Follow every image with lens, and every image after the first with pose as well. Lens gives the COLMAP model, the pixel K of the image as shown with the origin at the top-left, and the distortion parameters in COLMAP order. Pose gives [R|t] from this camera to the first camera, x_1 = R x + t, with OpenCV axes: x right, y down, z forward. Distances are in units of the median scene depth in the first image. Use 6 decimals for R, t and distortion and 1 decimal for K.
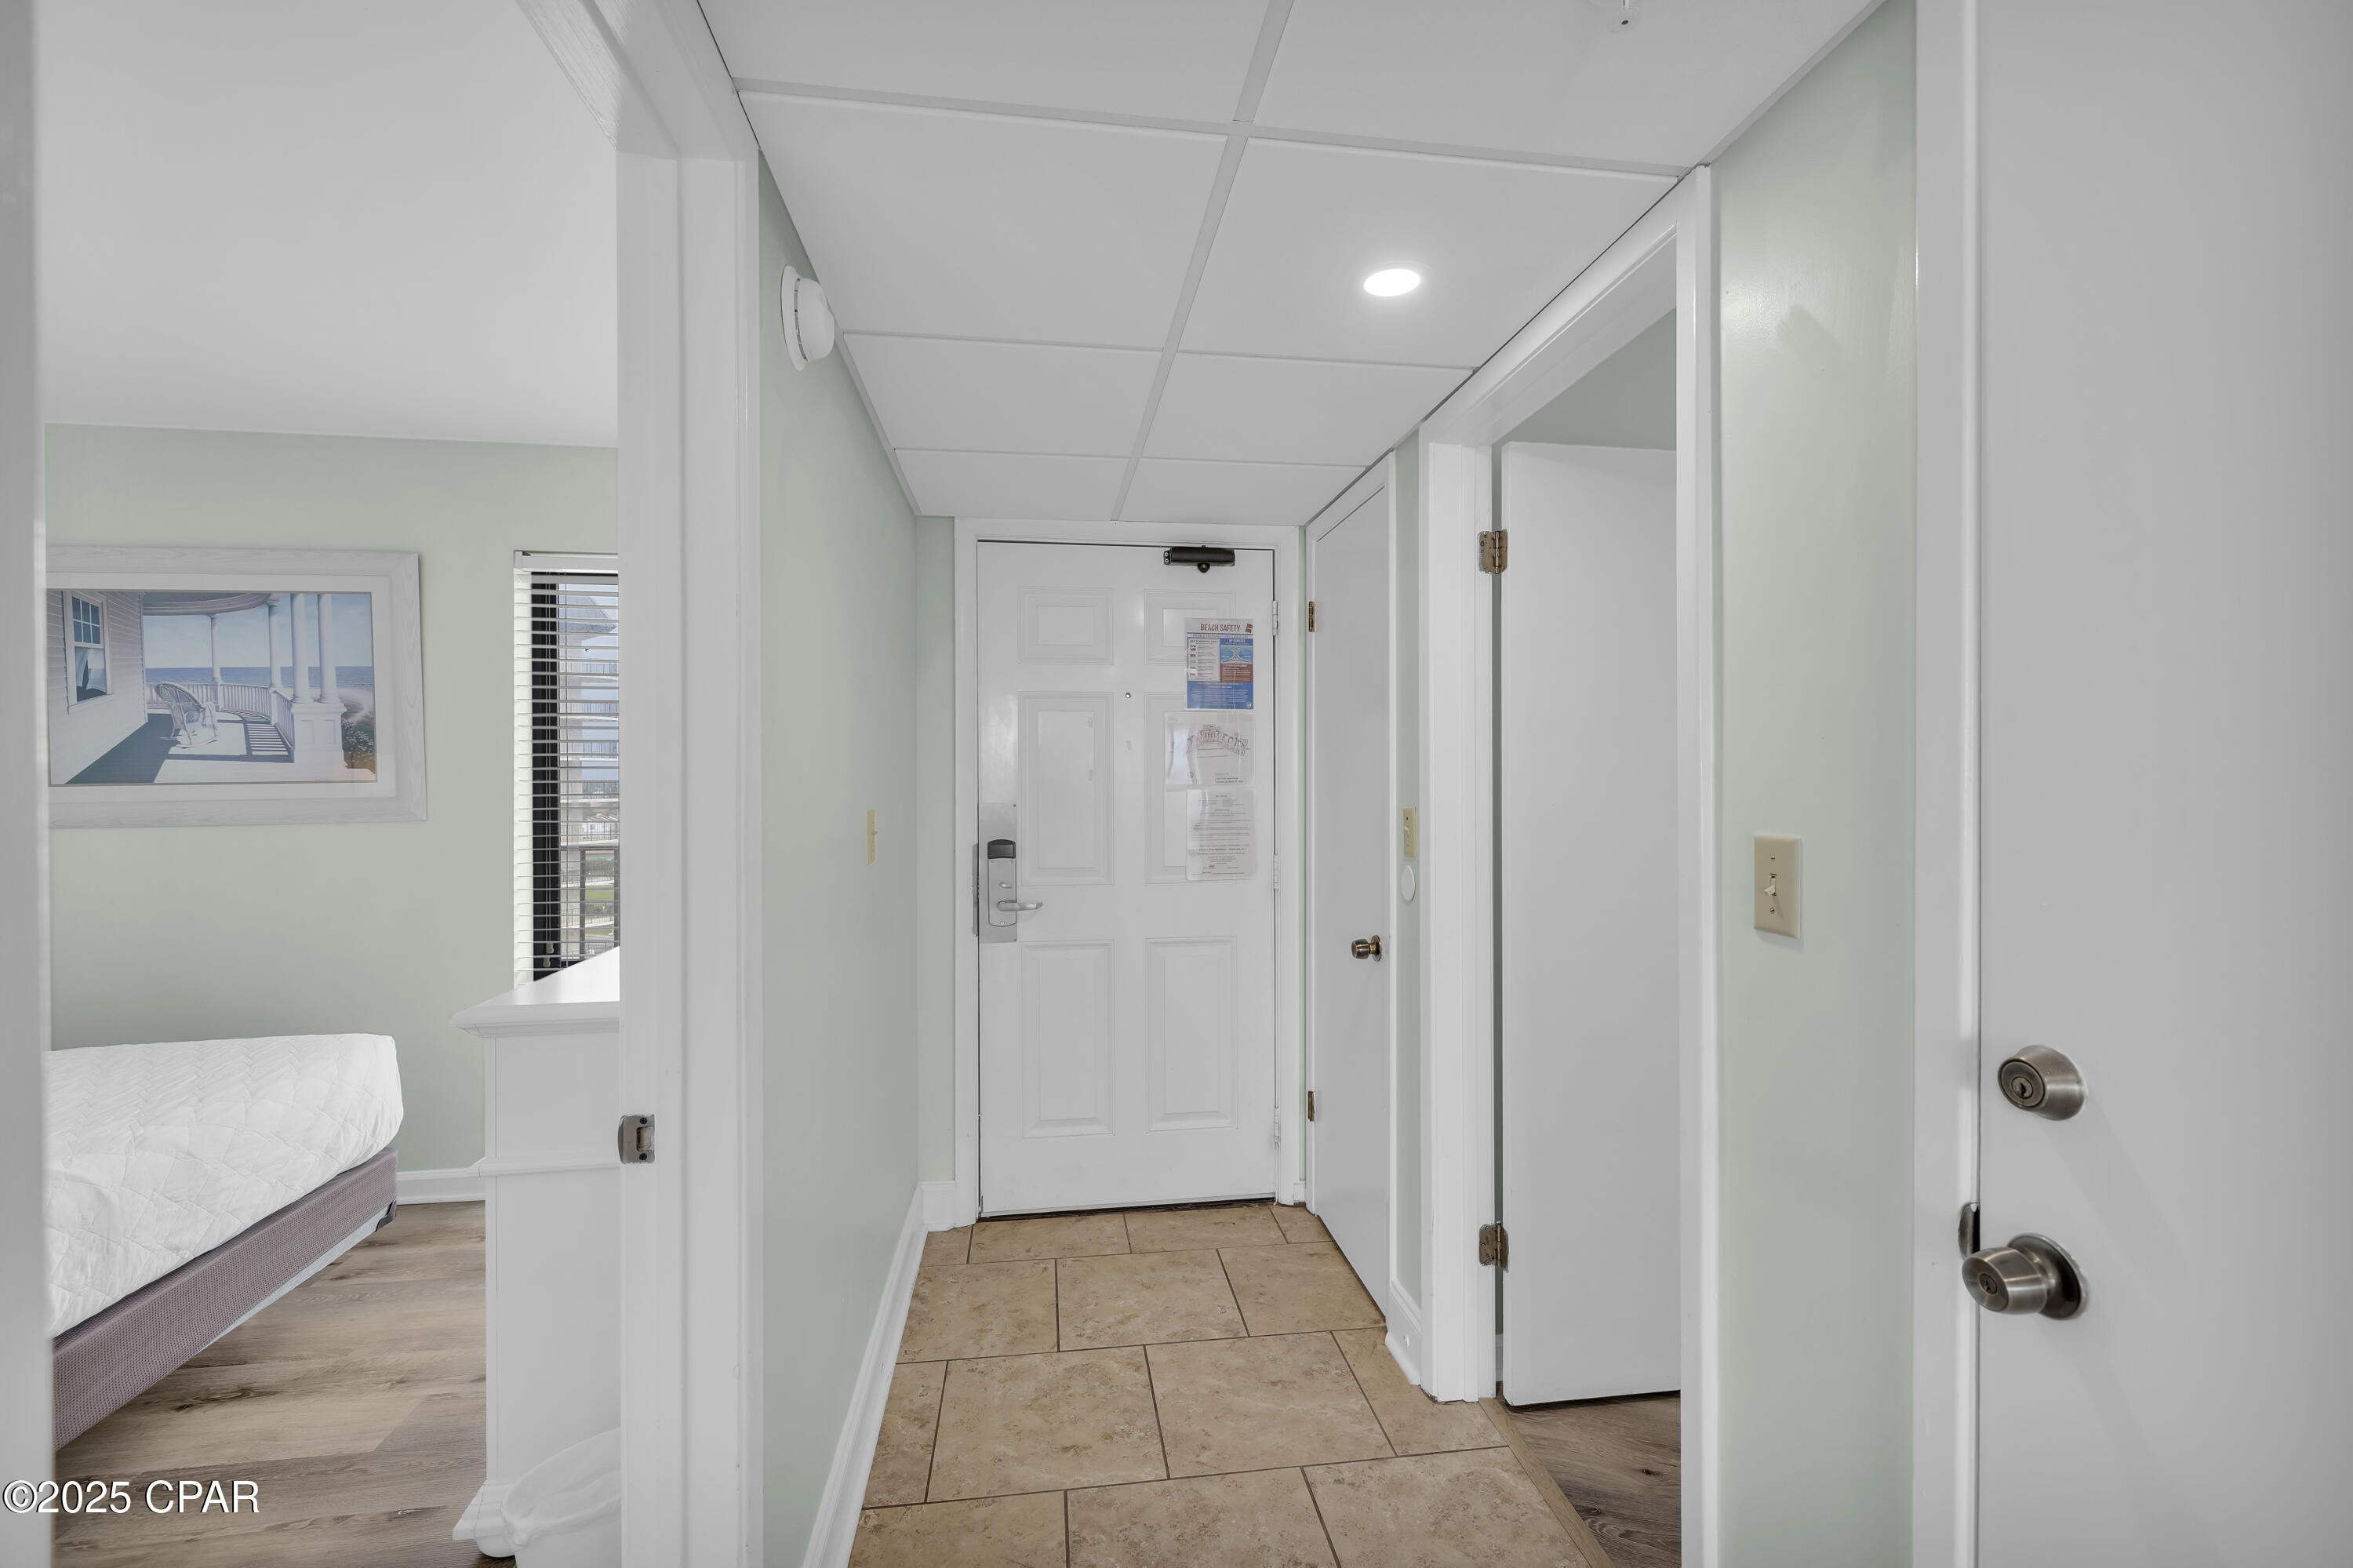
lens RADIAL K [[1008.1, 0, 1184.0], [0, 1008.1, 780.0], [0, 0, 1]] dist [-0.001413, -0.000843]
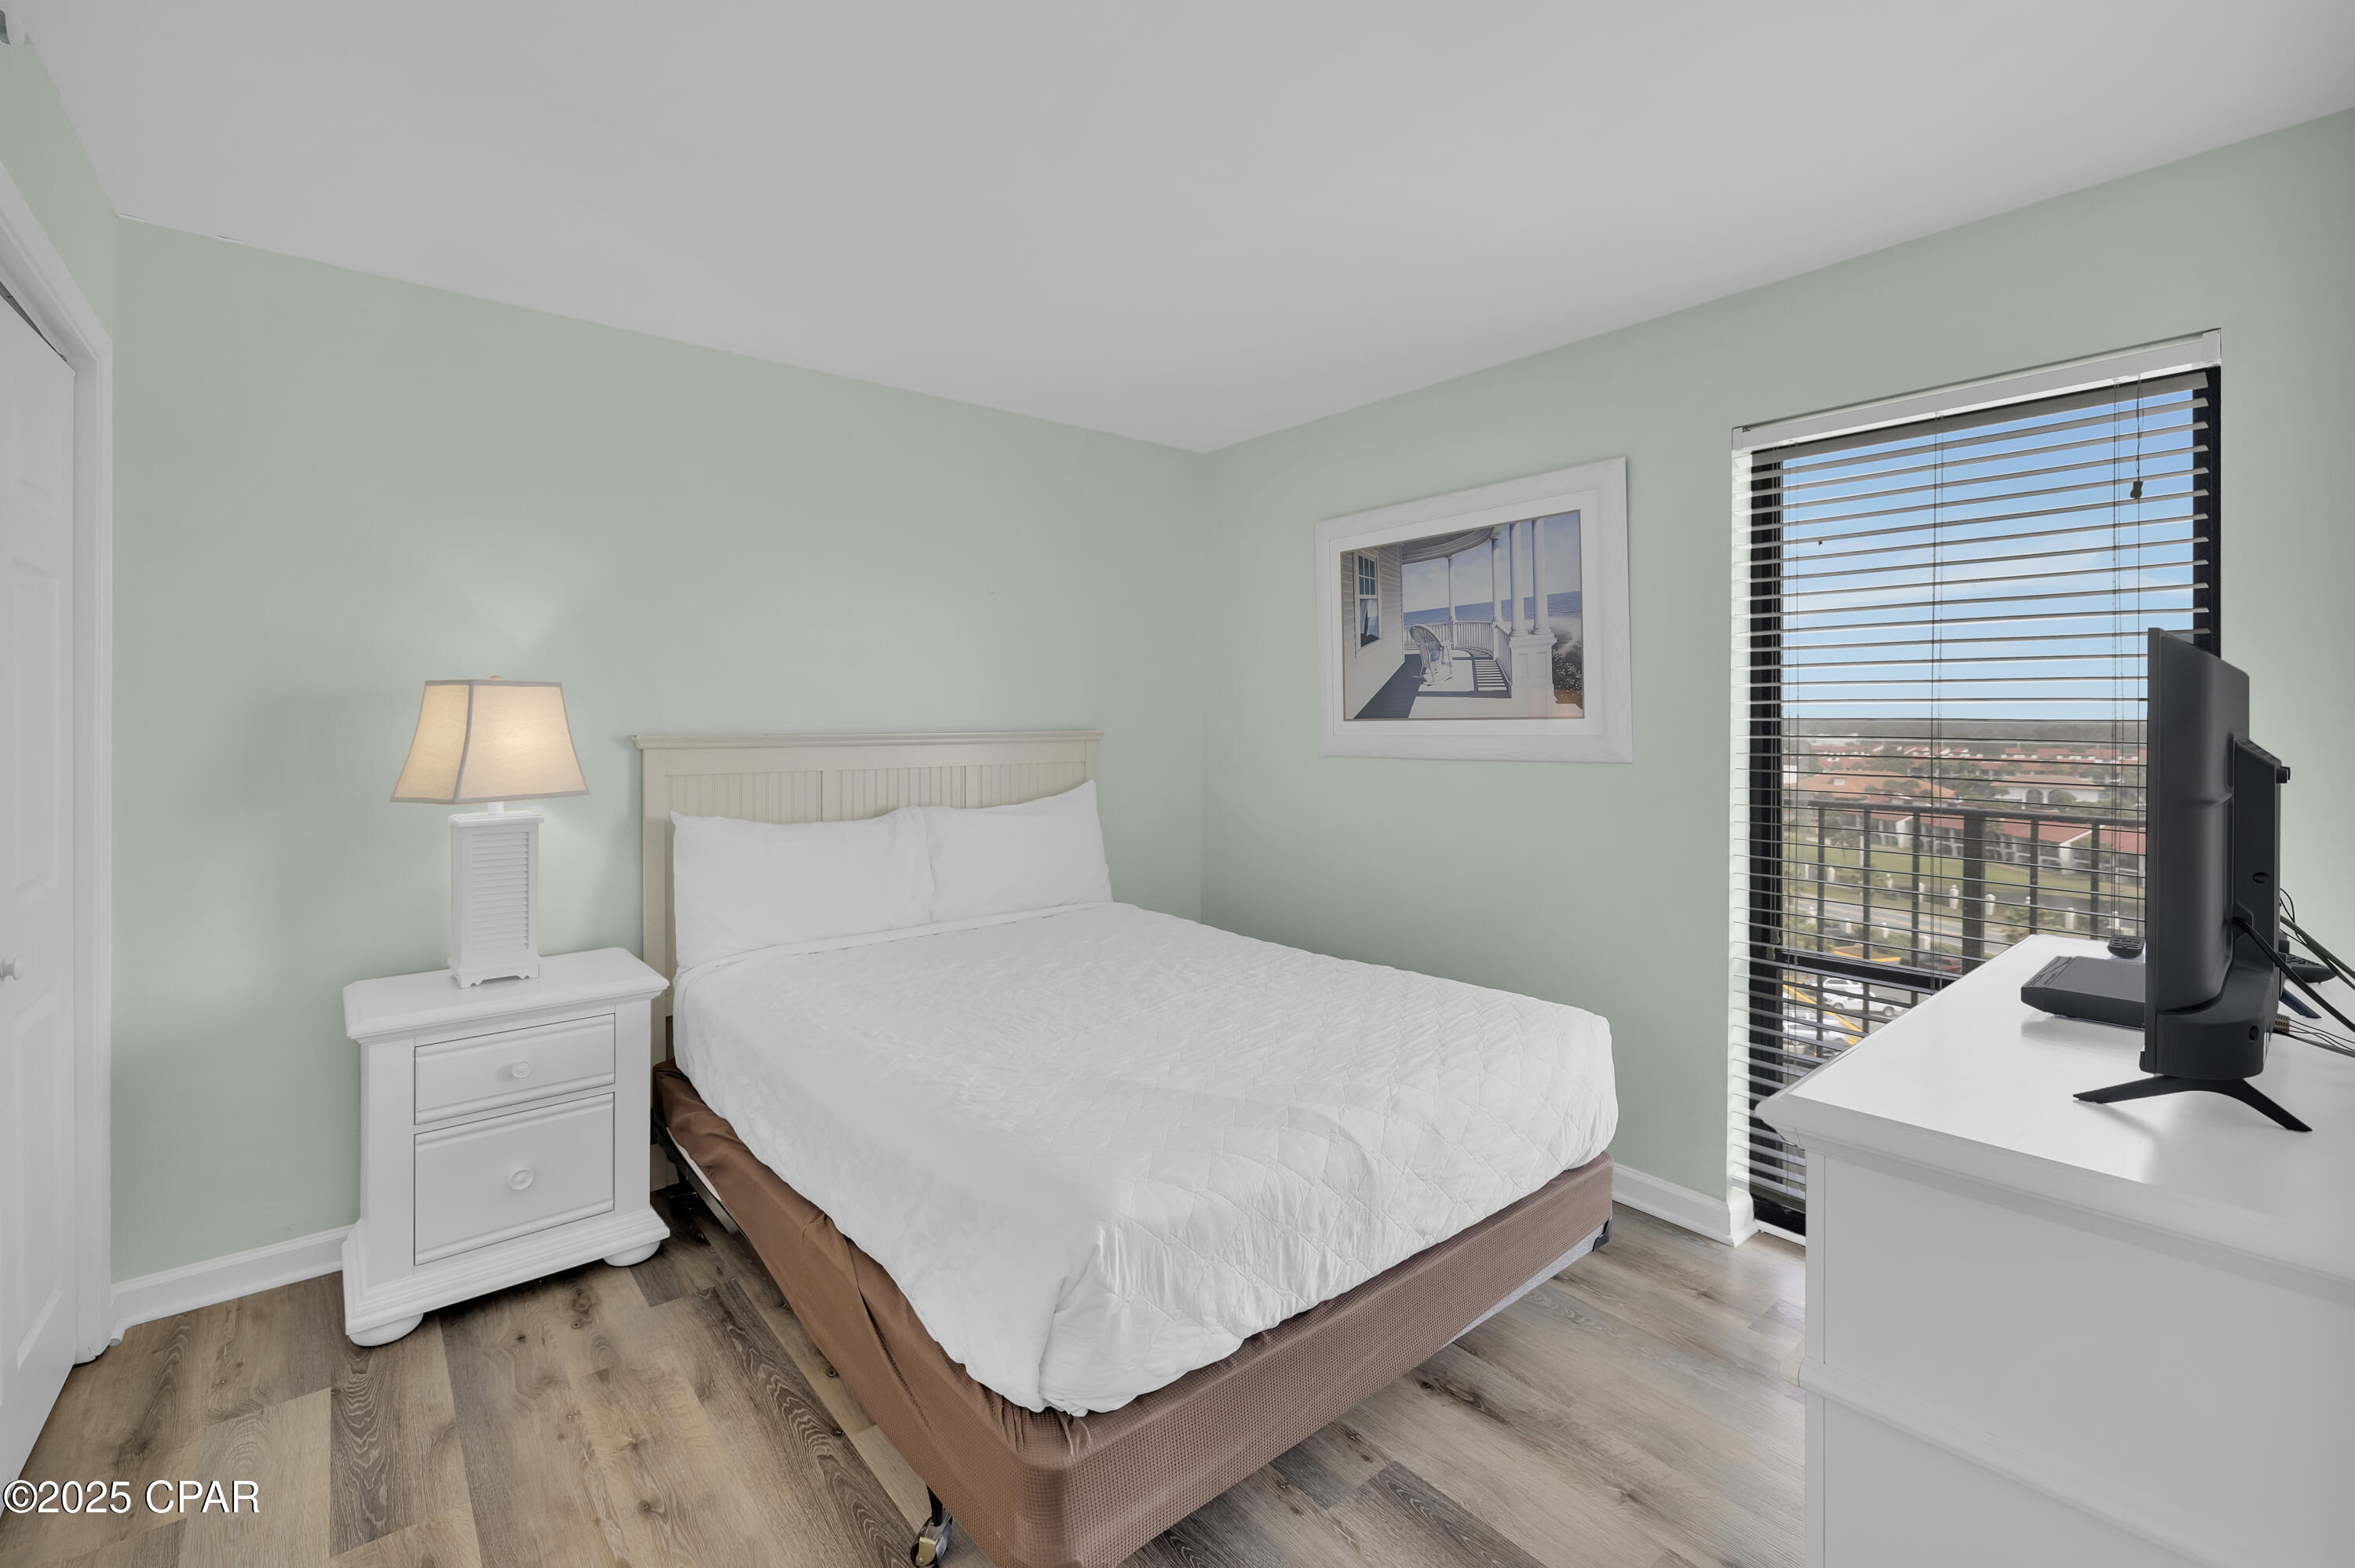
lens RADIAL K [[1035.0, 0, 1240.9], [0, 1035.0, 715.2], [0, 0, 1]] dist [-0.000524, -0.000254]
pose [[0.575046, 0.001483, -0.818119, -0.221393], [-0.005683, 0.999981, -0.002182, 0.002901], [0.818101, 0.005904, 0.575044, 0.216467]]
